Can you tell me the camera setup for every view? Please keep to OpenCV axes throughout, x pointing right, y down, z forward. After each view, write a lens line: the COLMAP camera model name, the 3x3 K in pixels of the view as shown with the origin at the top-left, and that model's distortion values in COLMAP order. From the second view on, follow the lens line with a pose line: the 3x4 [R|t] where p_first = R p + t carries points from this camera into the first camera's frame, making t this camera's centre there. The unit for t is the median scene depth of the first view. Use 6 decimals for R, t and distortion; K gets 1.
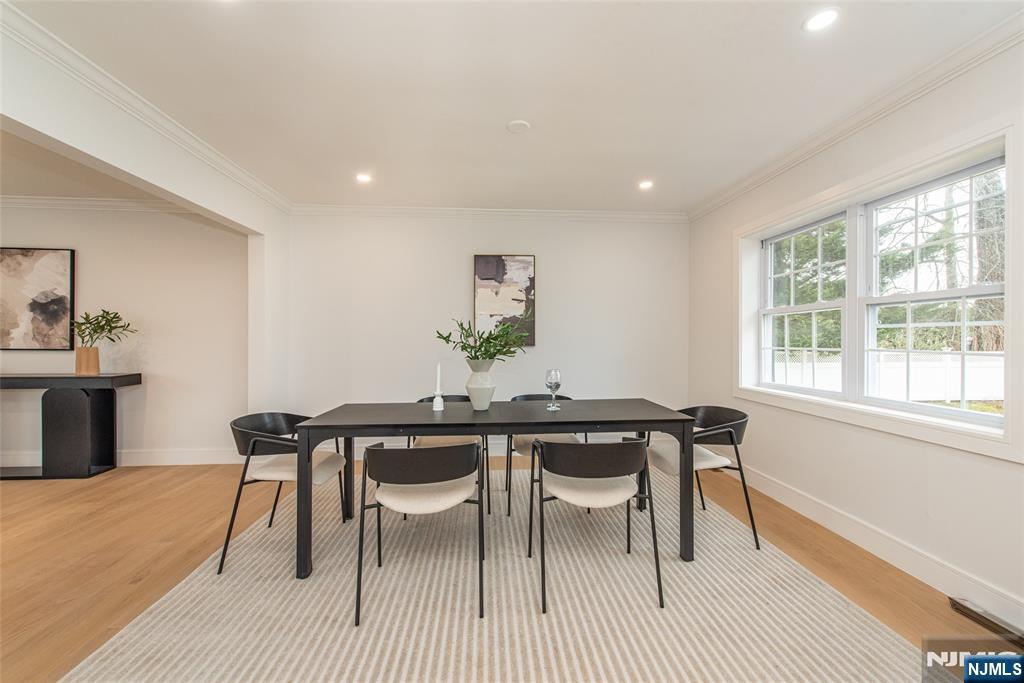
lens RADIAL K [[414.1, 0, 514.7], [0, 414.1, 332.3], [0, 0, 1]] dist [0.000801, -0.000004]
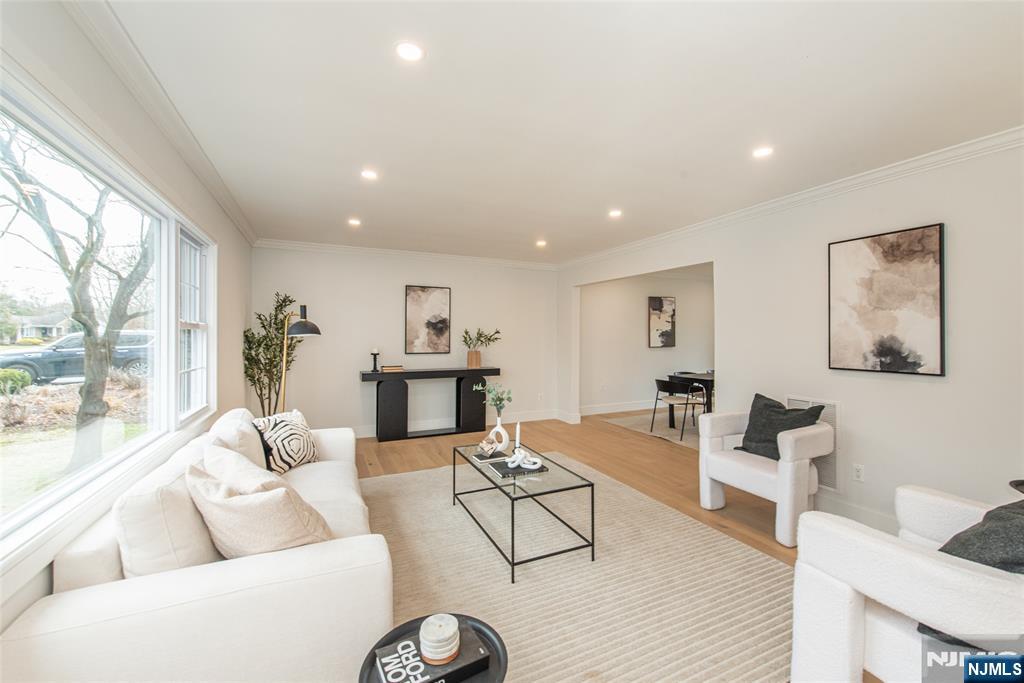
lens RADIAL K [[414.1, 0, 514.7], [0, 414.1, 332.3], [0, 0, 1]] dist [0.000801, -0.000004]
pose [[0.935895, -0.000800, 0.352278, -1.393645], [-0.004146, 0.999903, 0.013286, -0.056149], [-0.352255, -0.013895, 0.935801, -0.534824]]
